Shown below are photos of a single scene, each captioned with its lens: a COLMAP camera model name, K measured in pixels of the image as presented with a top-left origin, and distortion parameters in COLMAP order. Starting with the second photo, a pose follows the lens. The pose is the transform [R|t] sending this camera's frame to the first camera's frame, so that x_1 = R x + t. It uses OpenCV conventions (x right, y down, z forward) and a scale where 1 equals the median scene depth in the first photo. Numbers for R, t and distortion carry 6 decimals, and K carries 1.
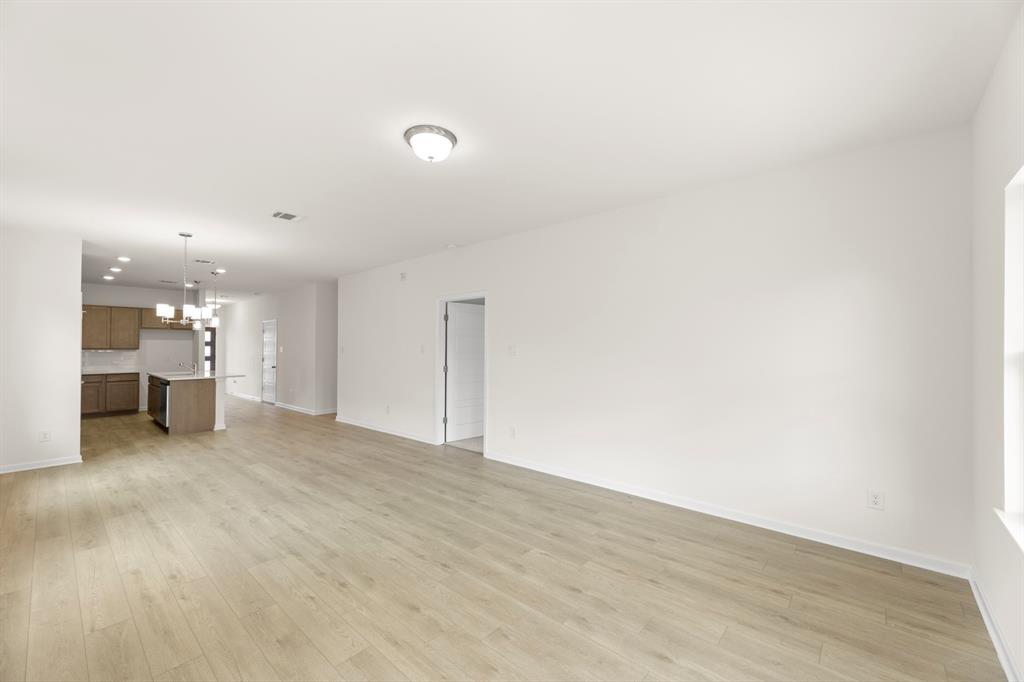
lens RADIAL K [[404.7, 0, 513.3], [0, 404.7, 344.5], [0, 0, 1]] dist [0.002005, 0.000810]
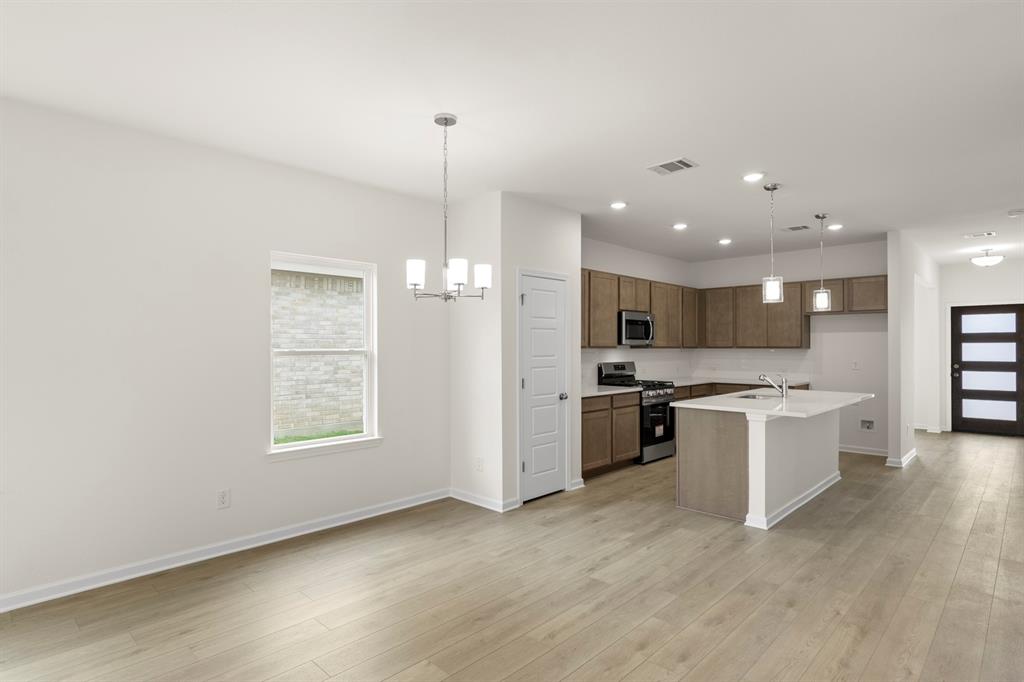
lens RADIAL K [[537.1, 0, 503.7], [0, 537.1, 343.7], [0, 0, 1]] dist [-0.002211, 0.000264]
pose [[-0.050203, -0.005971, -0.998721, -0.188889], [0.010954, 0.999919, -0.006529, 0.010683], [0.998679, -0.011268, -0.050133, 1.262986]]
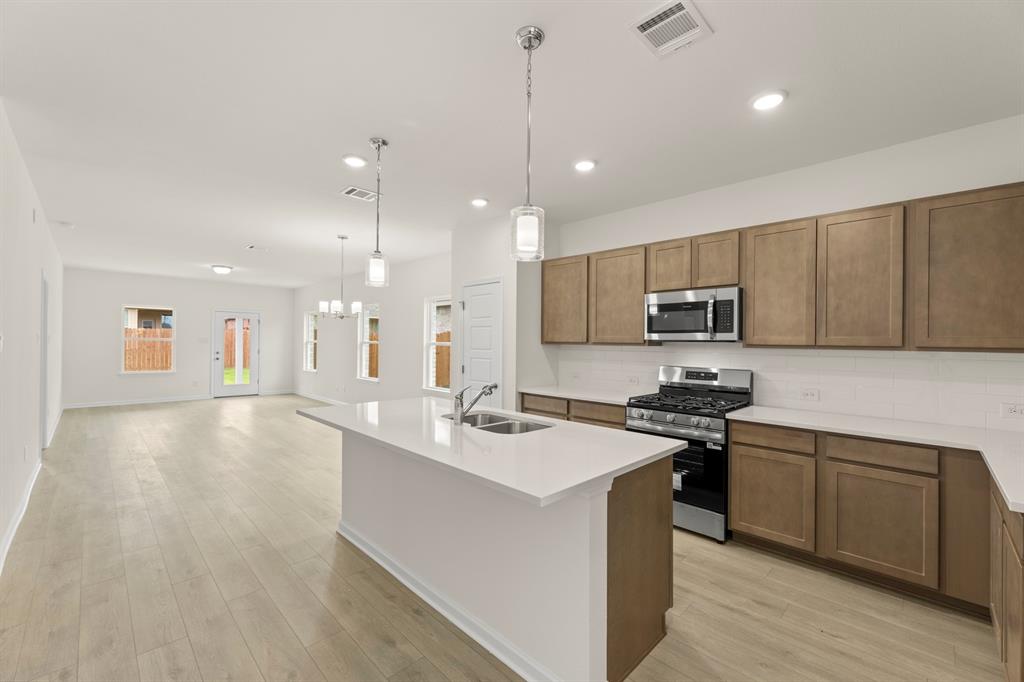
lens RADIAL K [[424.8, 0, 524.7], [0, 424.8, 339.1], [0, 0, 1]] dist [0.007914, 0.000004]
pose [[-0.998629, -0.011663, 0.051029, -1.559018], [-0.012628, 0.999746, -0.018646, 0.023477], [-0.050798, -0.019265, -0.998523, 2.427728]]
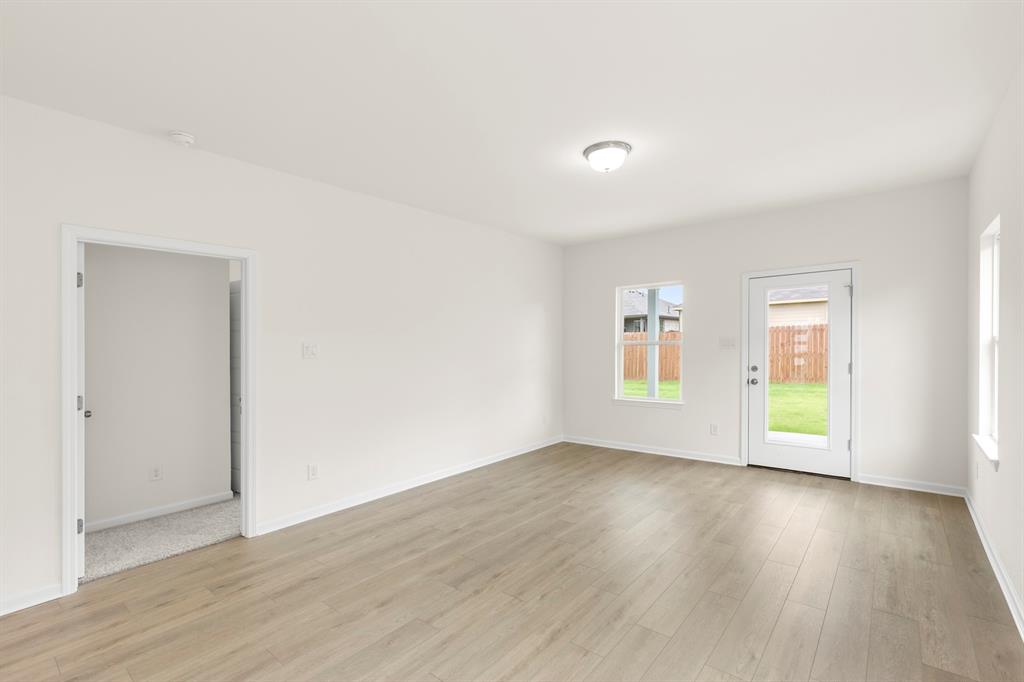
lens RADIAL K [[462.9, 0, 504.2], [0, 462.9, 360.0], [0, 0, 1]] dist [-0.001576, 0.000116]
pose [[-0.017745, -0.029958, 0.999394, -0.897557], [0.012799, 0.999462, 0.030187, 0.011635], [-0.999761, 0.013327, -0.017352, 0.795921]]
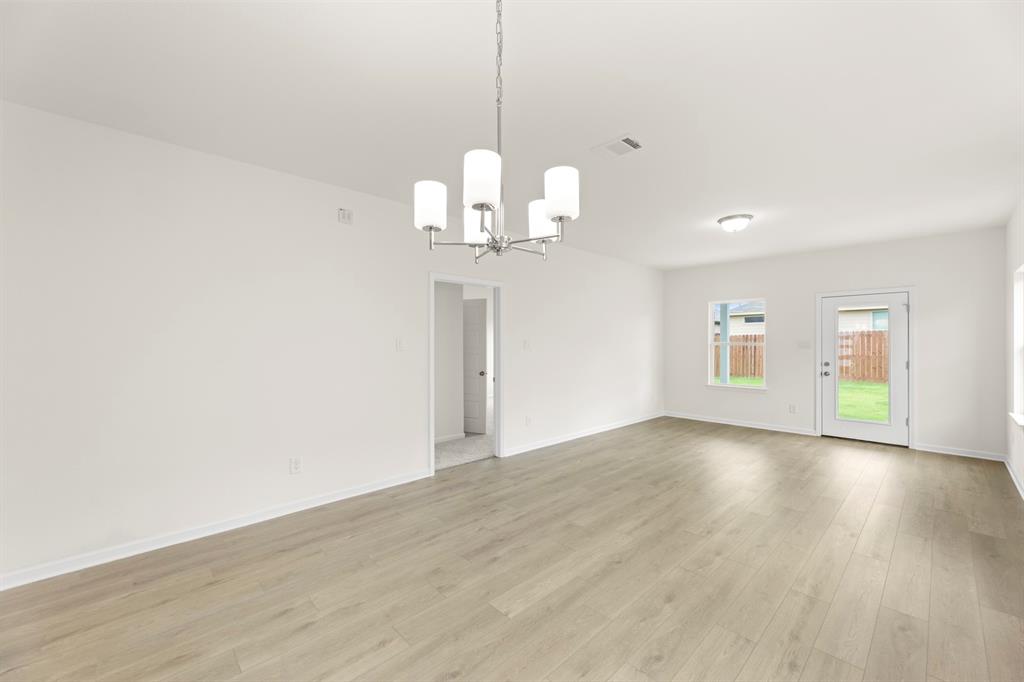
lens RADIAL K [[404.7, 0, 502.7], [0, 404.7, 342.9], [0, 0, 1]] dist [0.002005, 0.000810]
pose [[0.102709, 0.002813, 0.994707, -1.240087], [-0.007840, 0.999967, -0.002018, 0.015562], [-0.994681, -0.007592, 0.102728, 1.109769]]
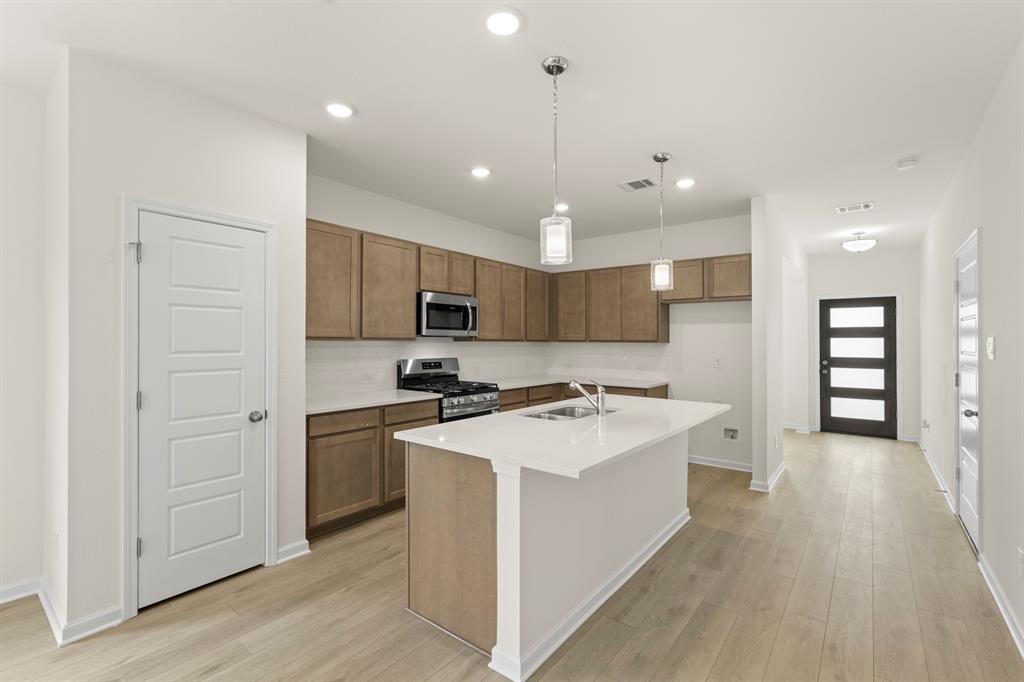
lens RADIAL K [[462.9, 0, 501.7], [0, 462.9, 331.7], [0, 0, 1]] dist [-0.001576, 0.000116]
pose [[0.054449, -0.019935, -0.998318, -0.743212], [0.005136, 0.999793, -0.019684, 0.018357], [0.998503, -0.004055, 0.054541, 1.649137]]
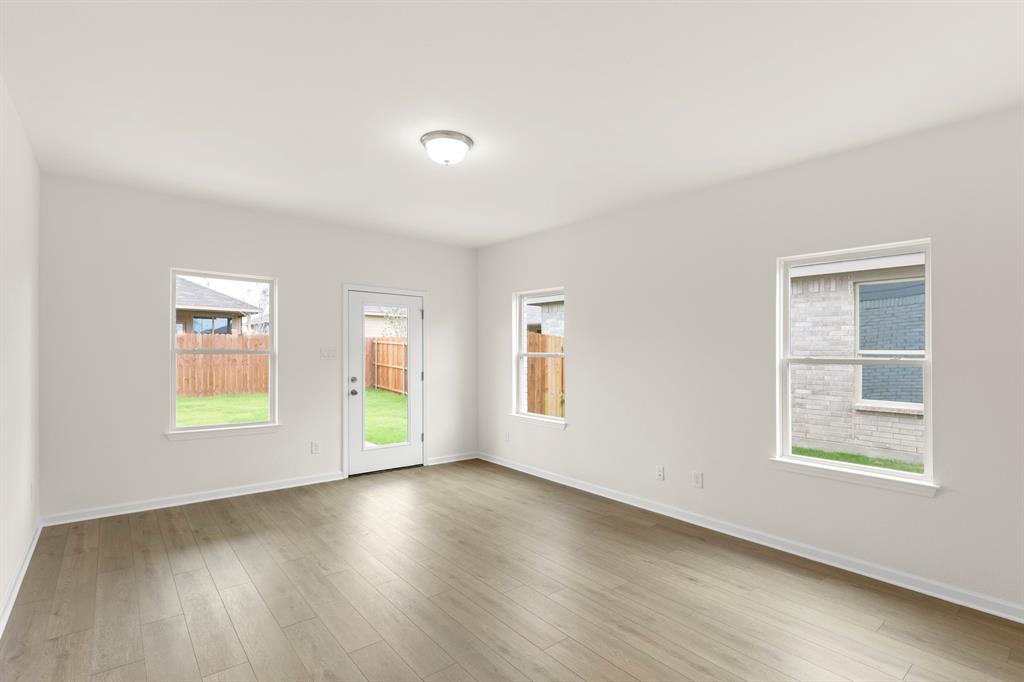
lens RADIAL K [[488.1, 0, 524.9], [0, 488.1, 355.5], [0, 0, 1]] dist [0.002595, -0.000587]
pose [[-0.990212, -0.012429, 0.139017, -0.344154], [-0.012833, 0.999916, -0.002012, 0.011627], [-0.138981, -0.003776, -0.990288, 1.332362]]
